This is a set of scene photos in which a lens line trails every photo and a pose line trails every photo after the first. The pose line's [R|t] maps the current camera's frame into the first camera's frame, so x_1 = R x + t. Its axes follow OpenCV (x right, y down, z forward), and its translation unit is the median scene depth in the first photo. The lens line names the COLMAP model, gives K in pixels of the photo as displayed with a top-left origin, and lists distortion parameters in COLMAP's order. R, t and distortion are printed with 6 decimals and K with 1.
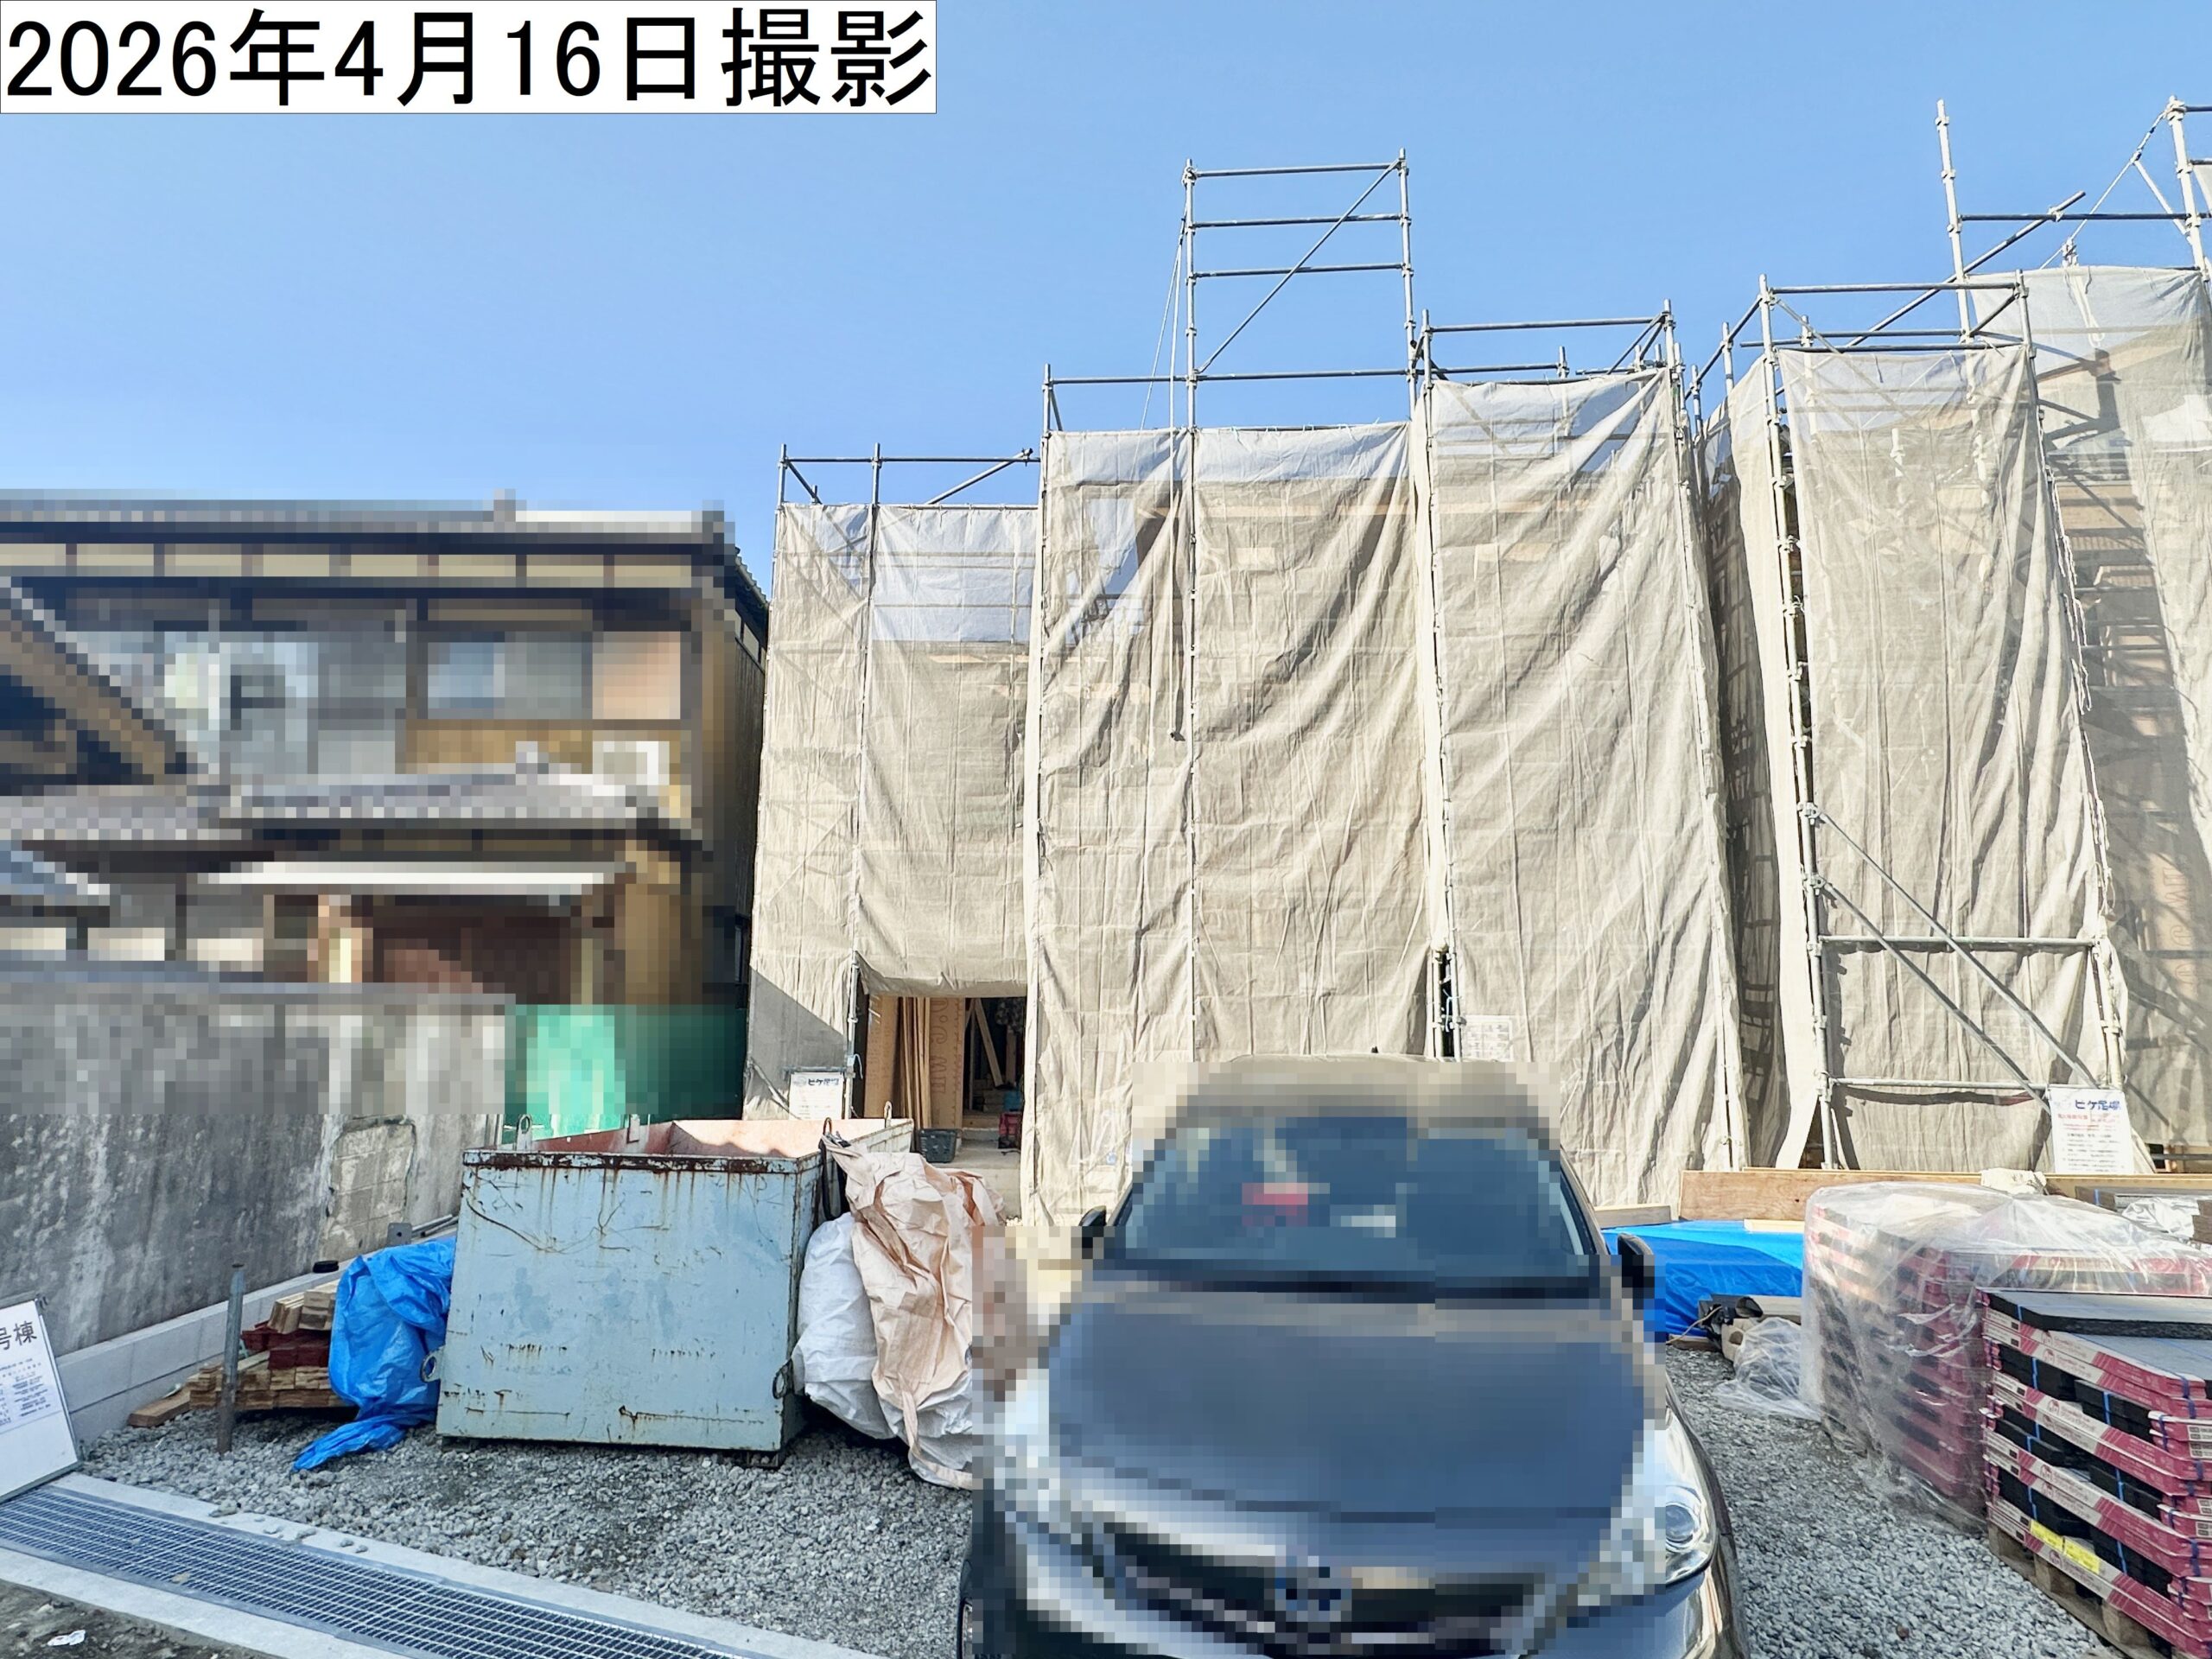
lens RADIAL K [[1195.6, 0, 1106.0], [0, 1195.6, 829.5], [0, 0, 1]] dist [0.001497, 0.000699]
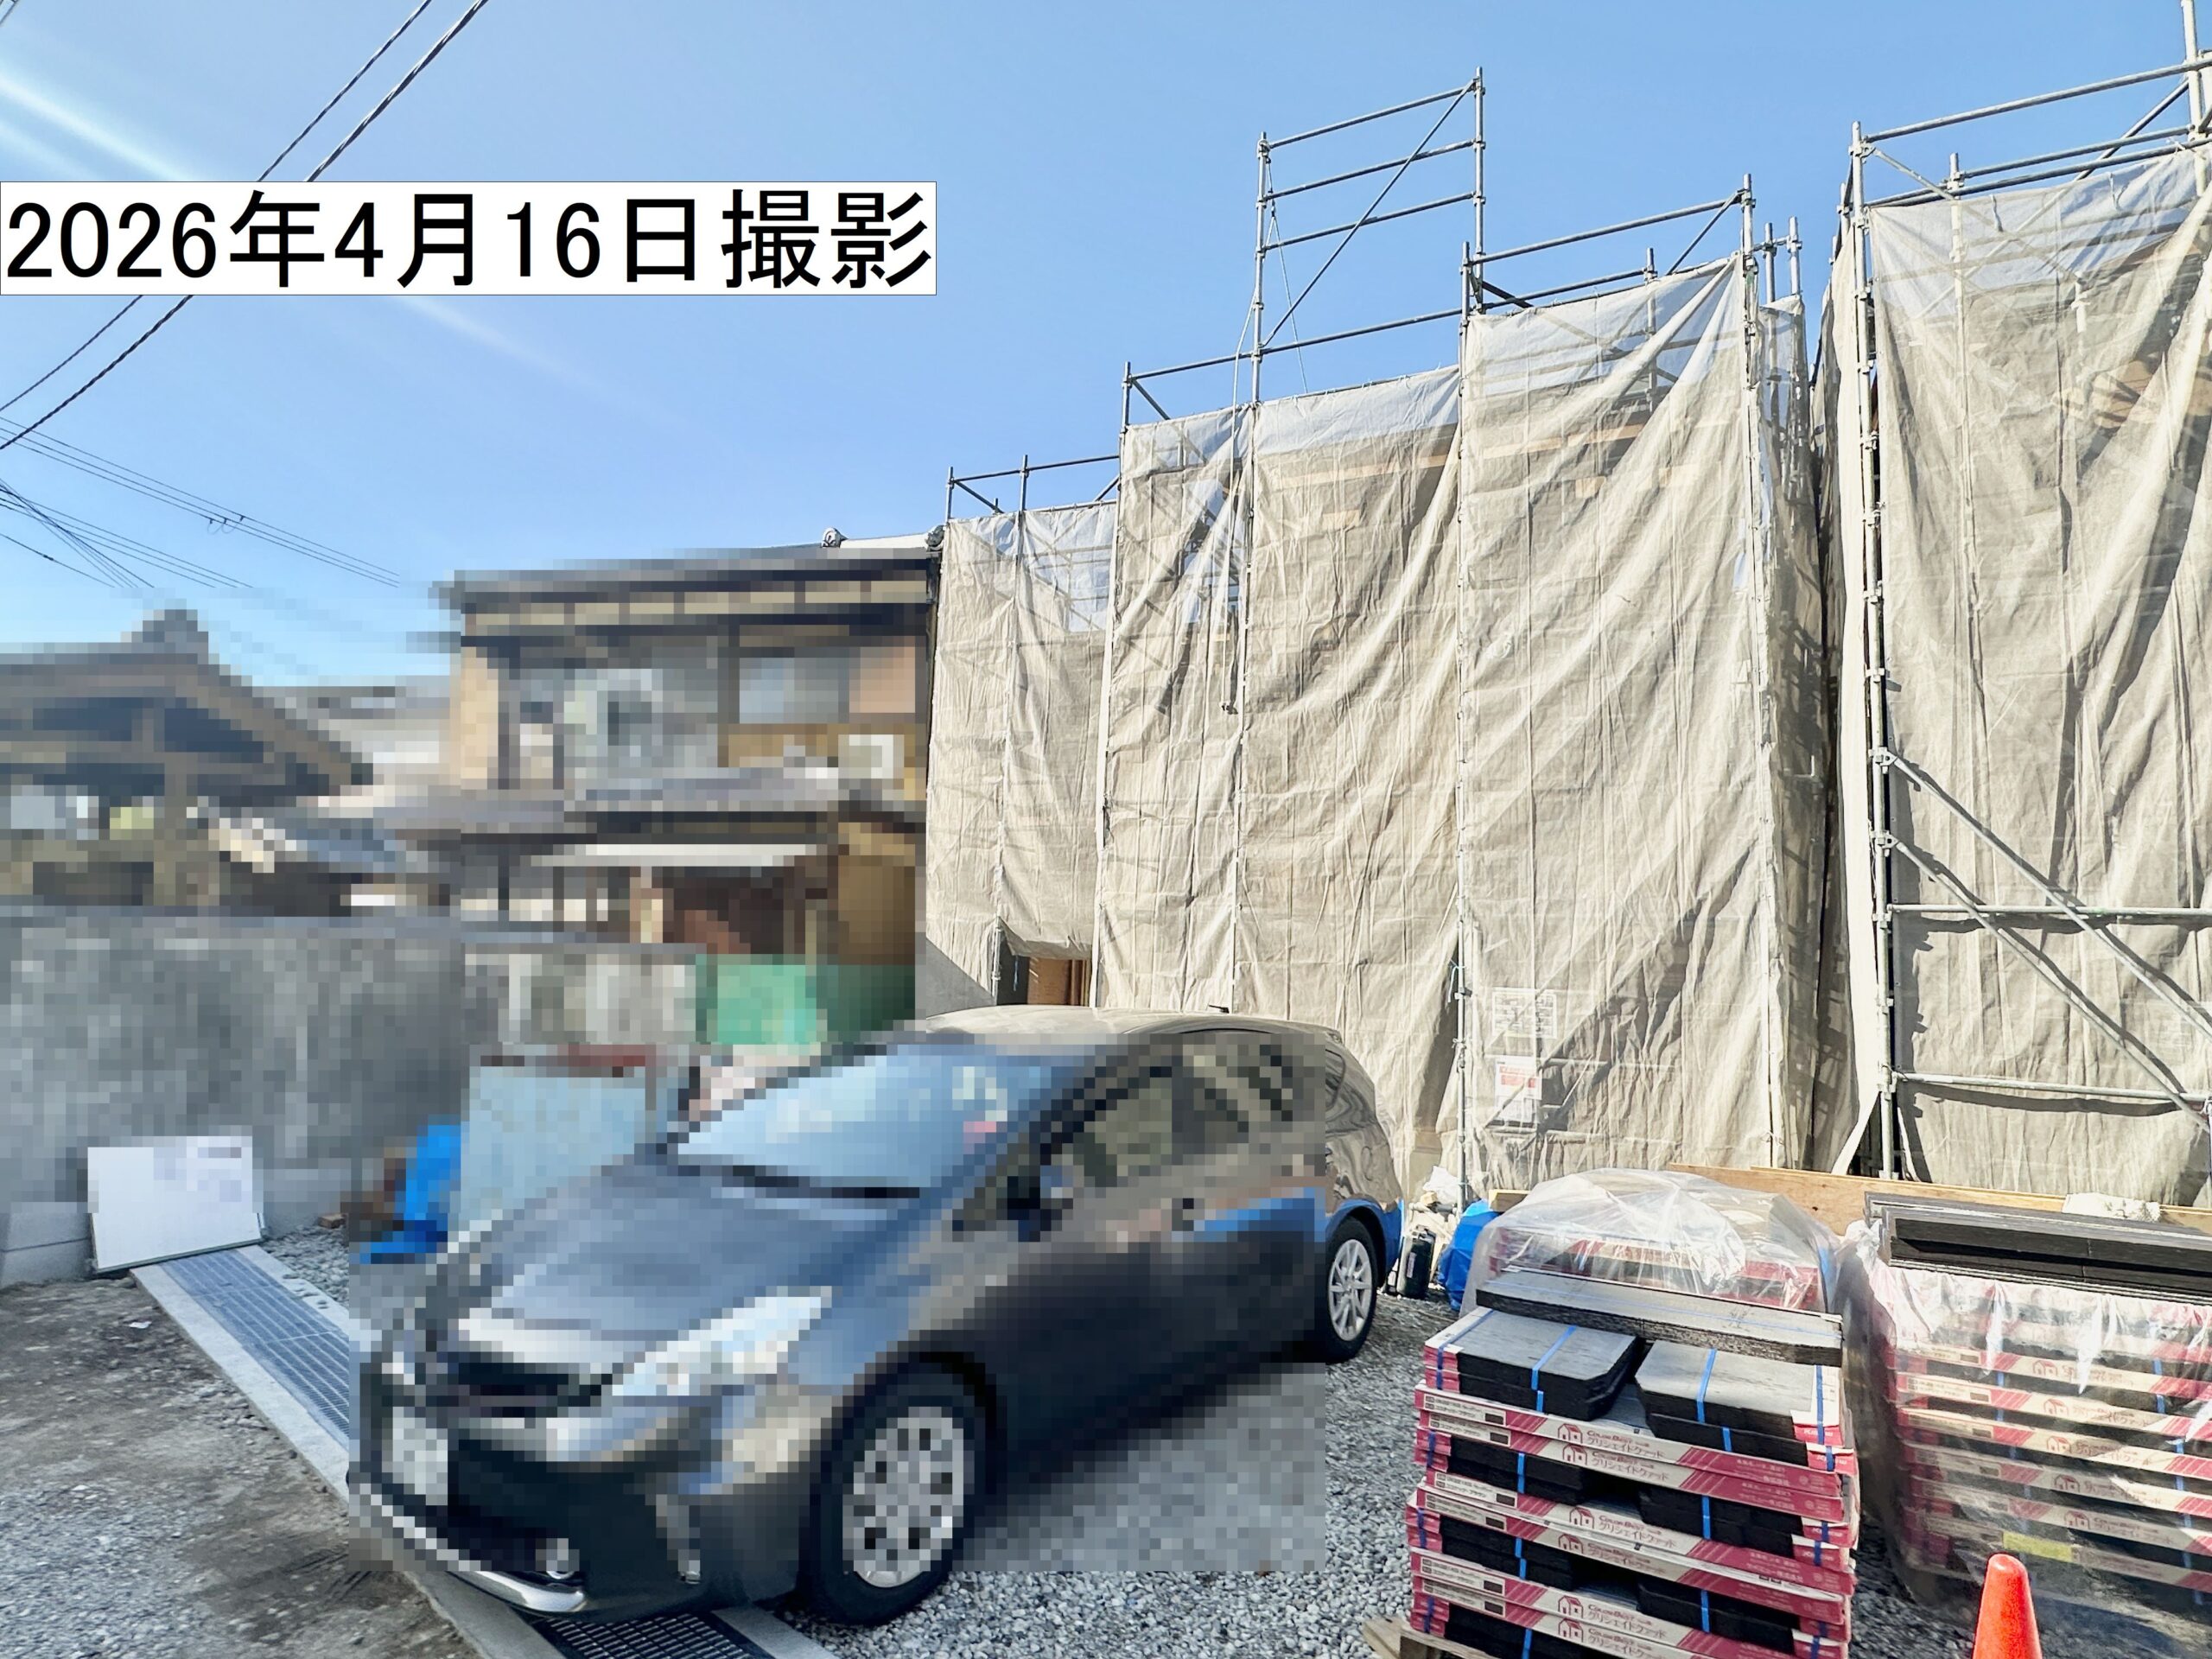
lens RADIAL K [[1195.6, 0, 1106.0], [0, 1195.6, 829.5], [0, 0, 1]] dist [0.001497, 0.000699]
pose [[0.924736, -0.018704, -0.380149, 0.361661], [0.026273, 0.999546, 0.014733, 0.007692], [0.379701, -0.023612, 0.924808, 0.007716]]
